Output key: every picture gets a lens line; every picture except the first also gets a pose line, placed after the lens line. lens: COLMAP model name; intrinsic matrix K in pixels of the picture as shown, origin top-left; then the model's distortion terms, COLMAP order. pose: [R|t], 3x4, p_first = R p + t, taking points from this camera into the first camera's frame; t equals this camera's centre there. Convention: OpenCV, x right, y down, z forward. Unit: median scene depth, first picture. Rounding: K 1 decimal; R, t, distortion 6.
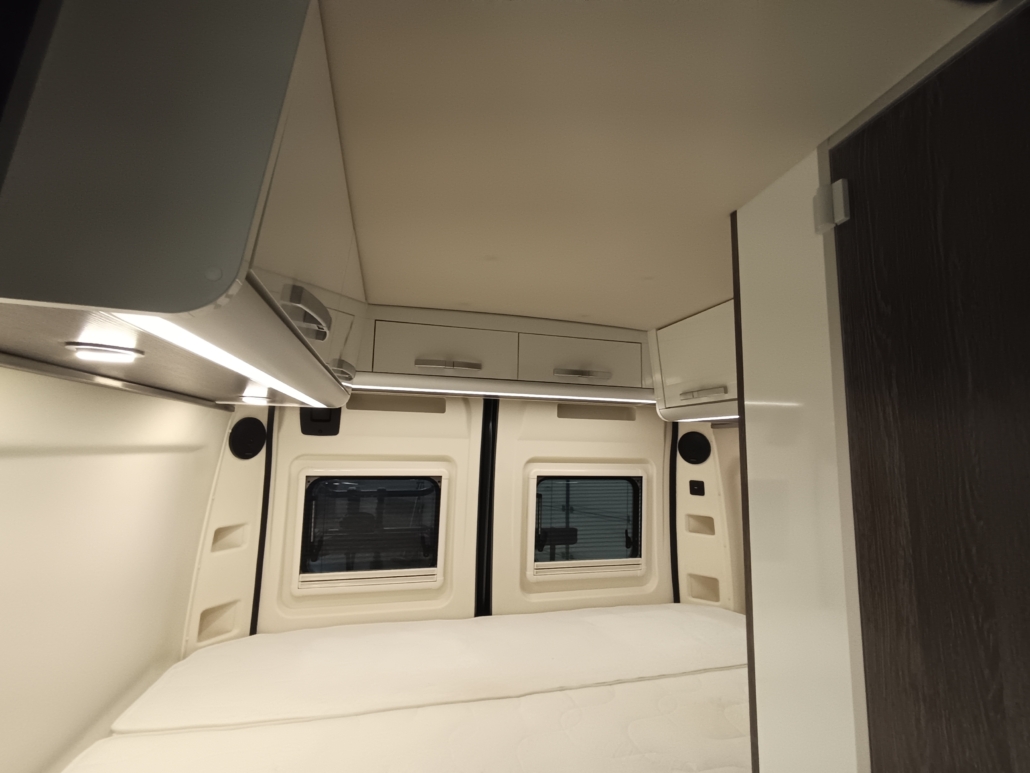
lens RADIAL K [[472.2, 0, 520.0], [0, 472.2, 378.4], [0, 0, 1]] dist [0.014241, -0.002532]
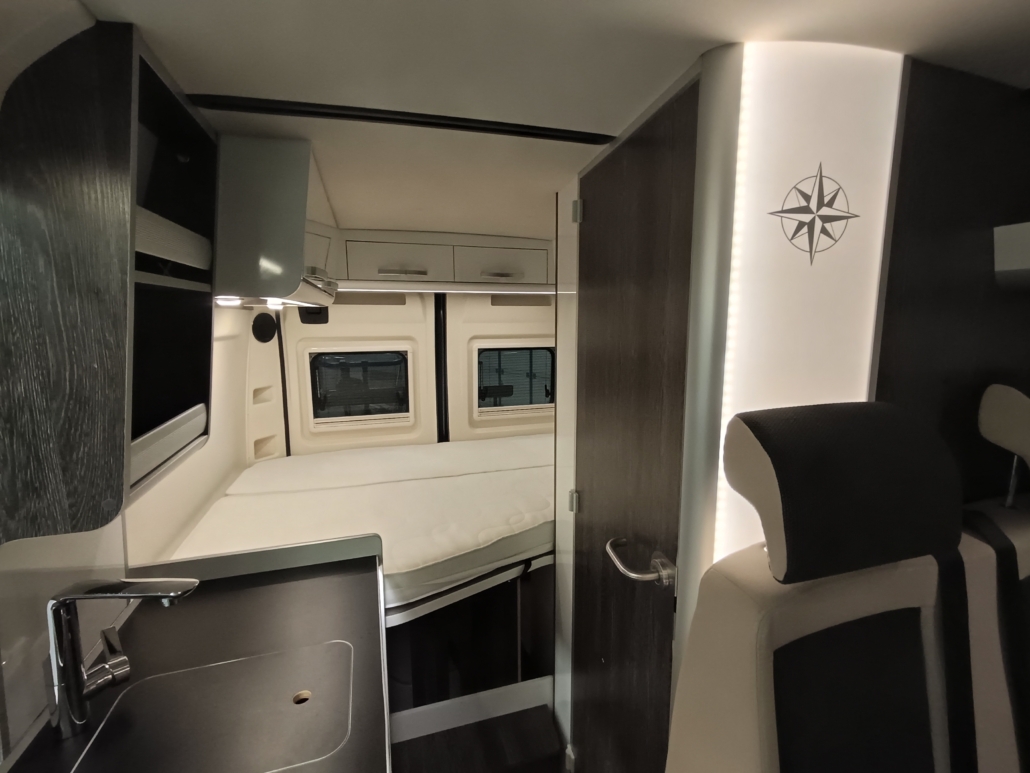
lens RADIAL K [[472.2, 0, 518.8], [0, 472.2, 379.3], [0, 0, 1]] dist [0.014241, -0.002532]
pose [[0.998958, -0.029765, 0.034584, 0.117131], [0.019443, 0.963358, 0.267515, -0.081027], [-0.041280, -0.266564, 0.962933, -0.391622]]
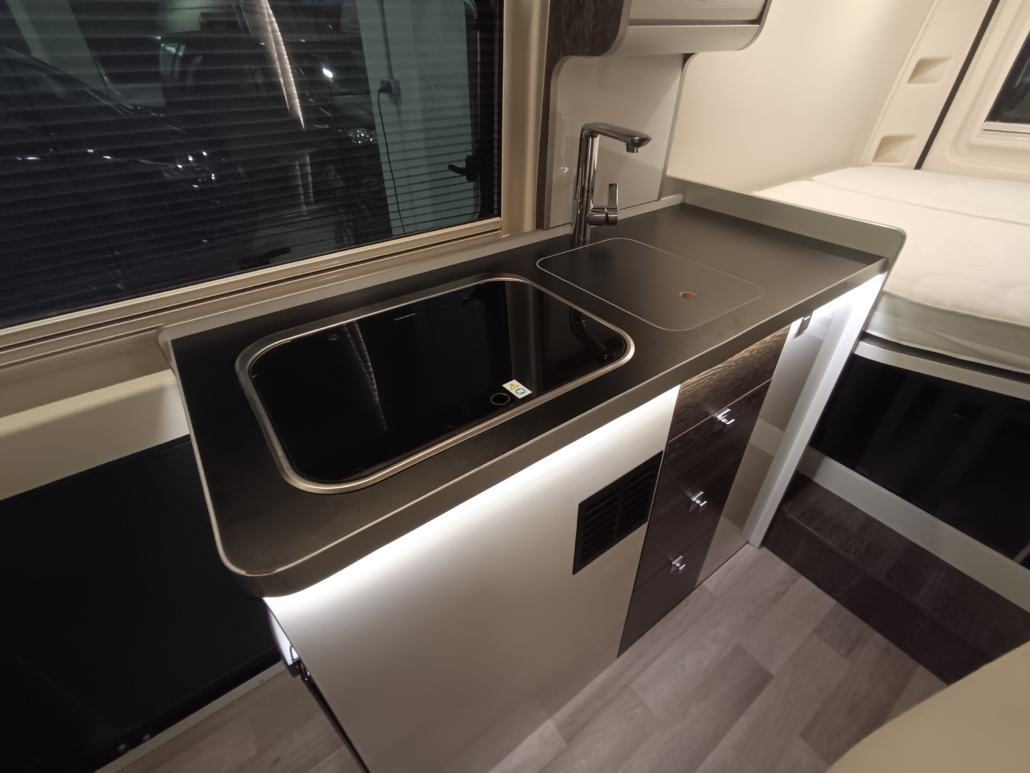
lens RADIAL K [[472.2, 0, 511.6], [0, 472.2, 379.2], [0, 0, 1]] dist [0.014241, -0.002532]
pose [[0.344988, 0.528041, -0.775987, 0.269242], [0.146891, 0.786183, 0.600283, 0.081379], [0.927042, -0.321076, 0.193659, -0.312641]]
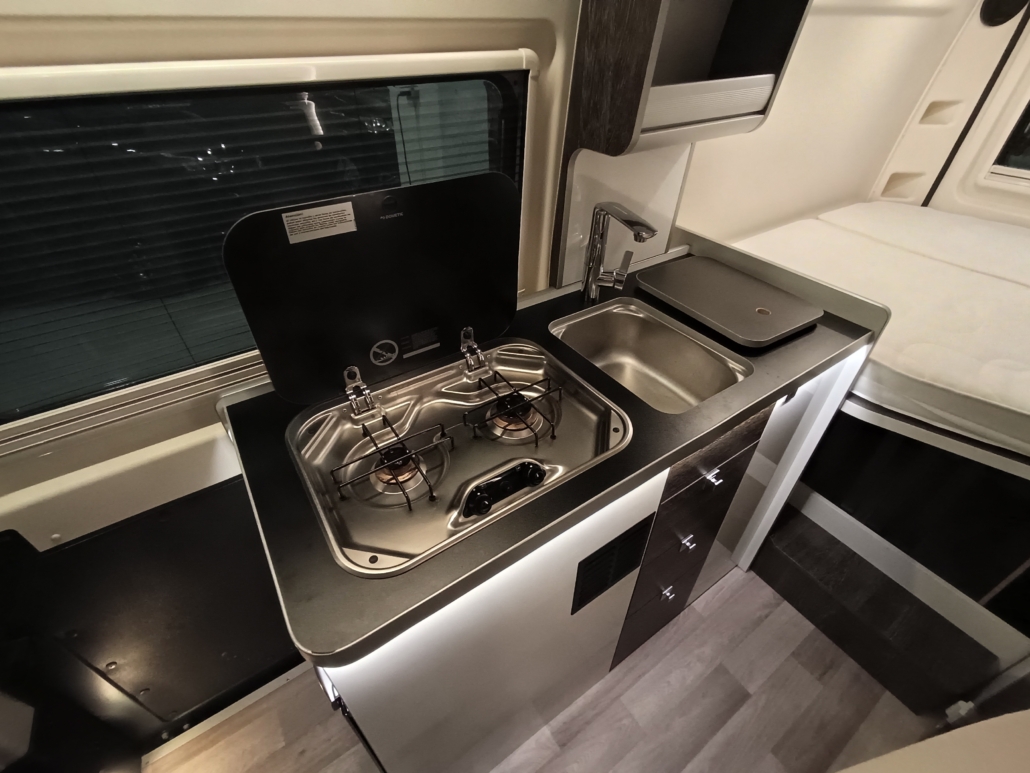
lens RADIAL K [[472.2, 0, 512.8], [0, 472.2, 380.8], [0, 0, 1]] dist [0.014241, -0.002532]
pose [[0.317091, 0.569014, -0.758733, 0.261772], [0.128597, 0.766833, 0.628832, -0.018487], [0.939636, -0.296968, 0.169983, -0.301749]]
